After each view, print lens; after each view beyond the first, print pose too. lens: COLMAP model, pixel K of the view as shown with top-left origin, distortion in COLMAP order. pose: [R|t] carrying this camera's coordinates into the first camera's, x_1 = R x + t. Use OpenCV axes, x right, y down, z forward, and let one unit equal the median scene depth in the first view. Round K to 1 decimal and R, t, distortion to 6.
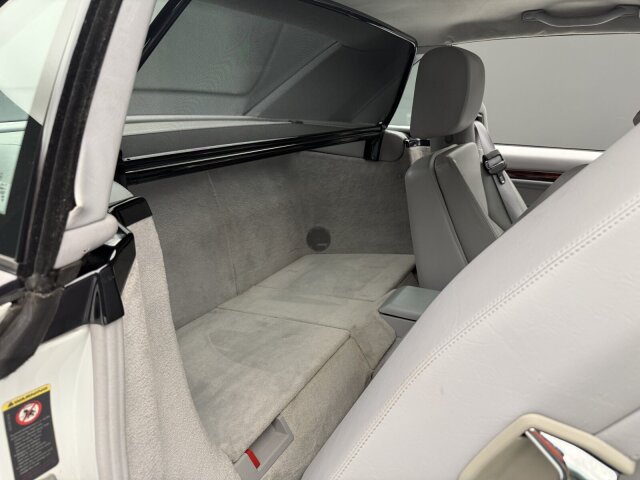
lens RADIAL K [[445.4, 0, 320.0], [0, 445.4, 240.0], [0, 0, 1]] dist [0.000145, -0.001685]
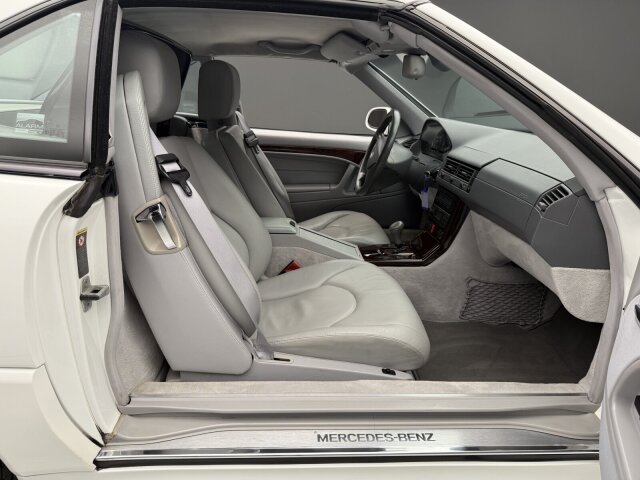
lens RADIAL K [[445.4, 0, 320.0], [0, 445.4, 240.0], [0, 0, 1]] dist [0.000145, -0.001685]
pose [[0.848784, -0.120275, 0.514878, -0.230514], [0.112393, 0.992571, 0.046581, 0.122517], [-0.516656, 0.018331, 0.855997, -0.403825]]
